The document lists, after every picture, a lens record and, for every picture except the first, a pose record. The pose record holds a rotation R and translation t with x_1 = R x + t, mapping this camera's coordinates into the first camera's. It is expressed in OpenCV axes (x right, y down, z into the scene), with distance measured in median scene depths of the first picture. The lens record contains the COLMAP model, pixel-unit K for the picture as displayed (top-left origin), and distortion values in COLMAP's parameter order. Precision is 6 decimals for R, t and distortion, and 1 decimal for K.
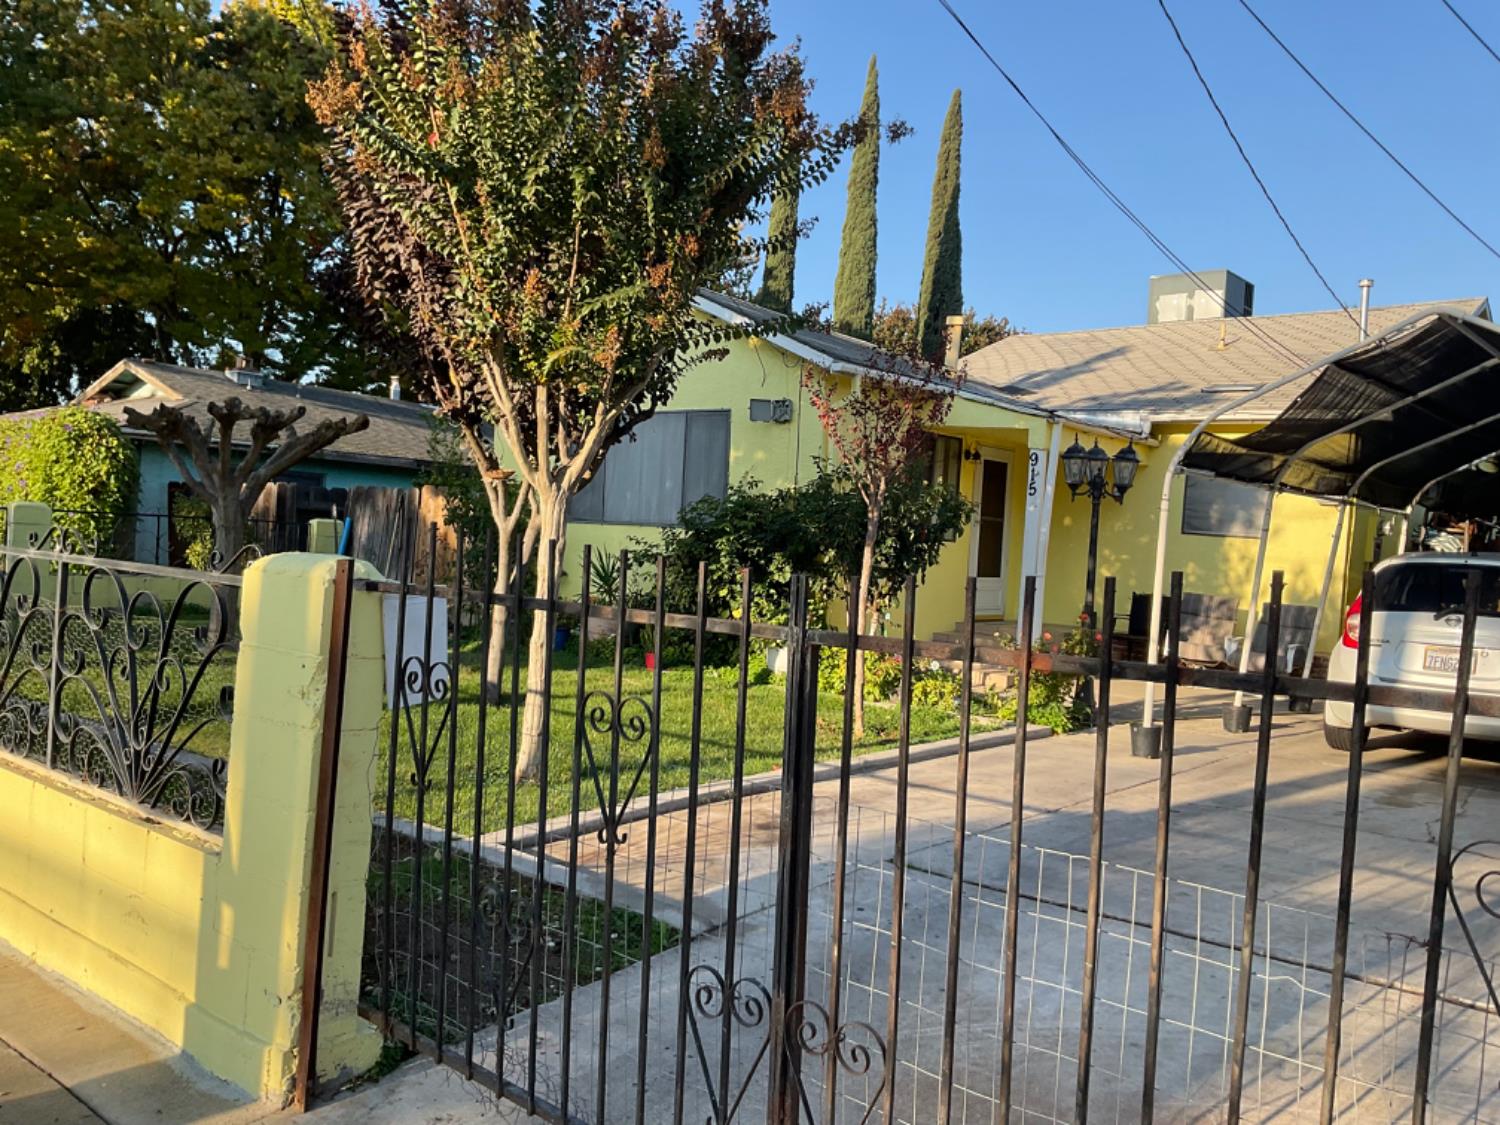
lens RADIAL K [[1251.5, 0, 740.6], [0, 1251.5, 566.1], [0, 0, 1]] dist [0.109521, -0.214096]
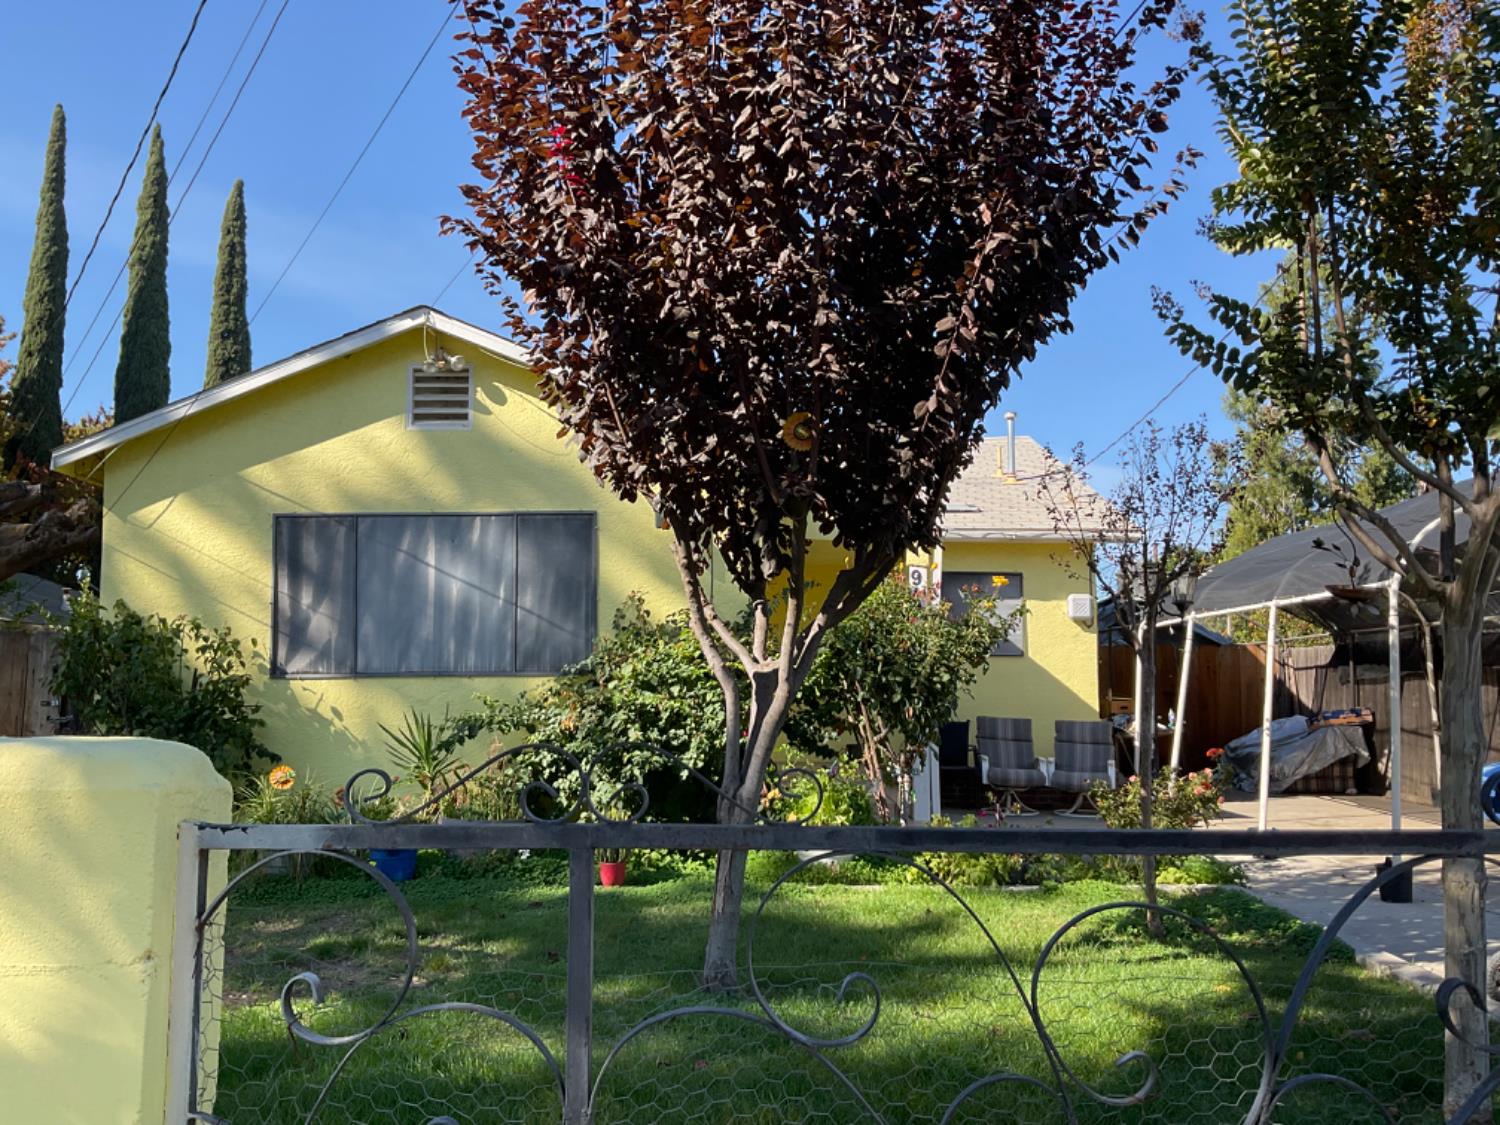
lens RADIAL K [[1266.4, 0, 750.0], [0, 1266.4, 562.5], [0, 0, 1]] dist [0.126031, -0.247470]
pose [[0.784941, 0.001889, 0.619567, -0.595974], [0.062866, 0.994592, -0.082678, -0.040591], [-0.616372, 0.103847, 0.780577, 0.525868]]
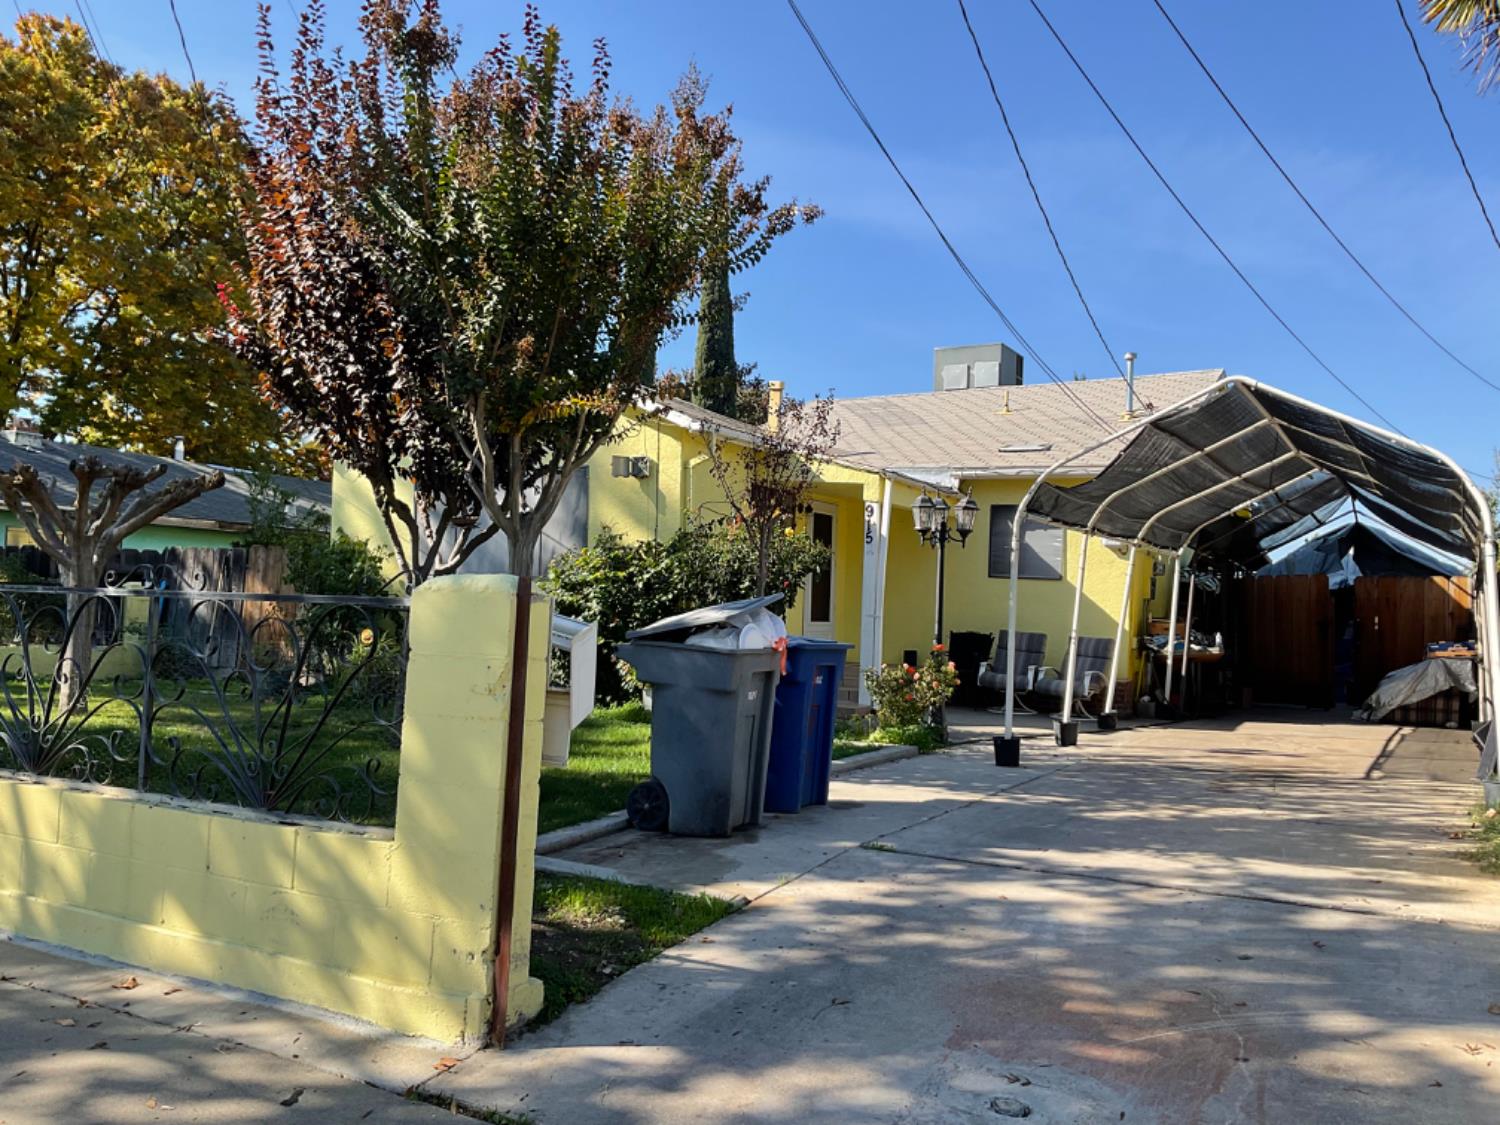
lens RADIAL K [[1266.4, 0, 750.0], [0, 1266.4, 562.5], [0, 0, 1]] dist [0.126031, -0.247470]
pose [[0.979182, -0.018438, 0.202144, -0.133633], [0.029297, 0.998276, -0.050861, 0.019022], [-0.200858, 0.055724, 0.978034, -0.085367]]
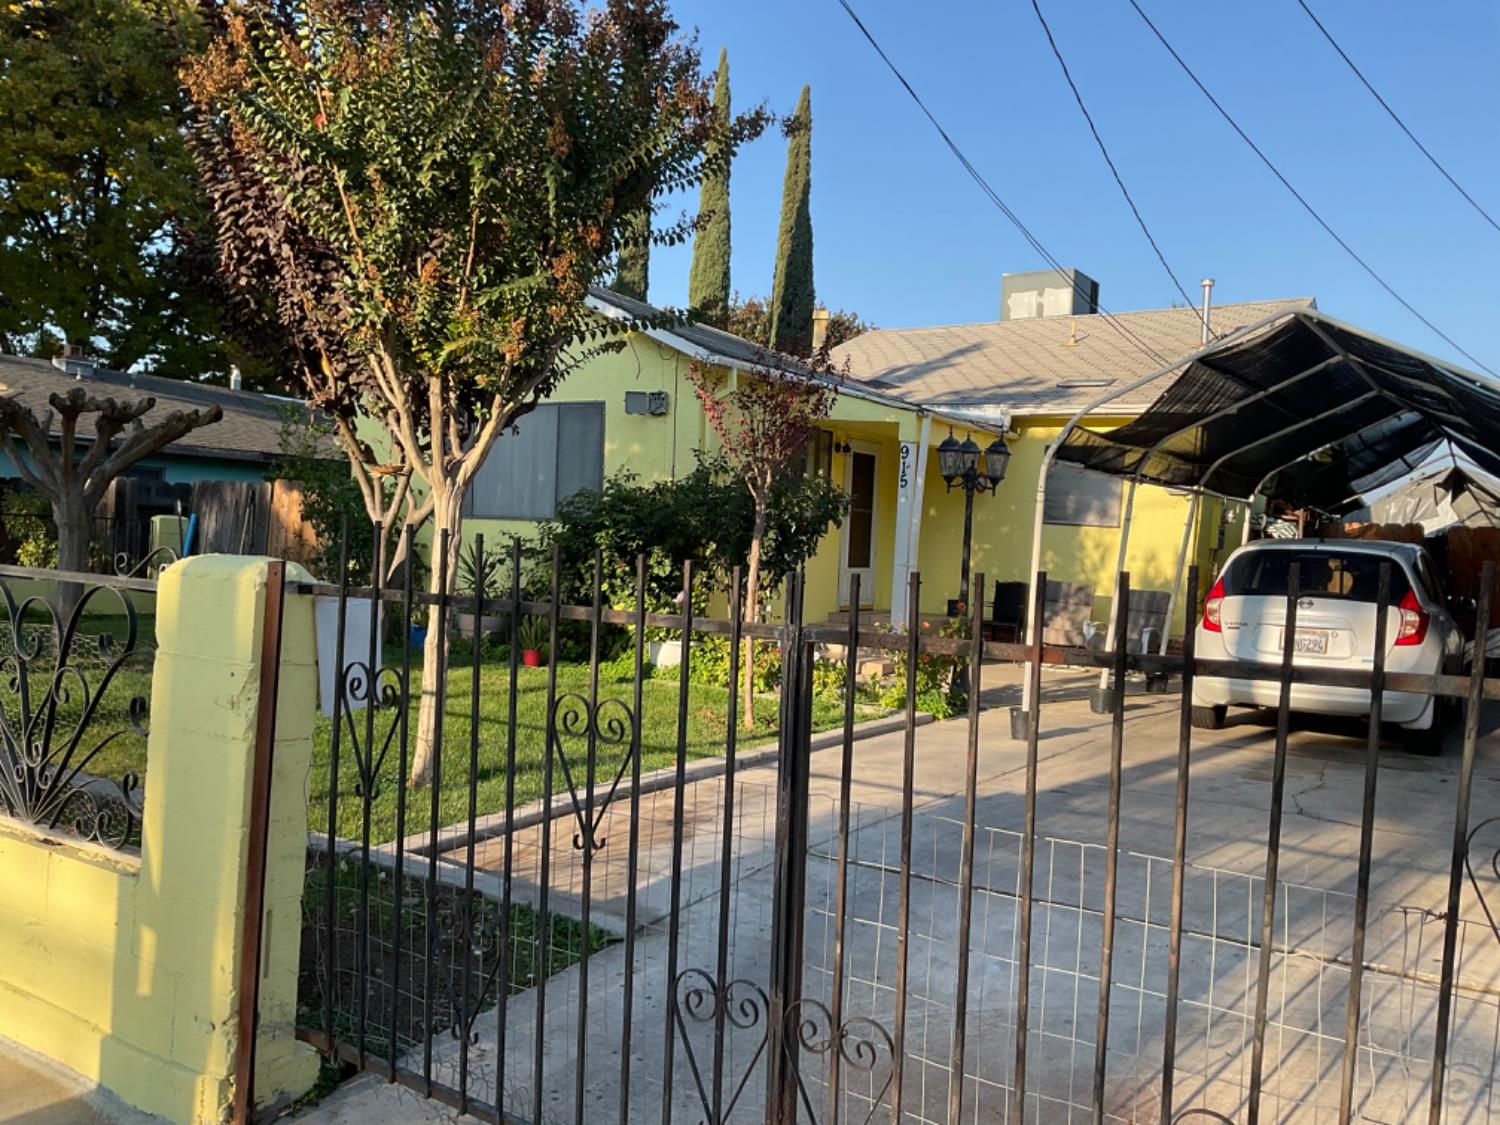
lens RADIAL K [[1251.5, 0, 740.6], [0, 1251.5, 566.1], [0, 0, 1]] dist [0.109521, -0.214096]
pose [[0.992794, -0.013317, 0.119088, -0.030919], [0.012556, 0.999896, 0.007136, -0.001555], [-0.119171, -0.005590, 0.992858, 0.004847]]
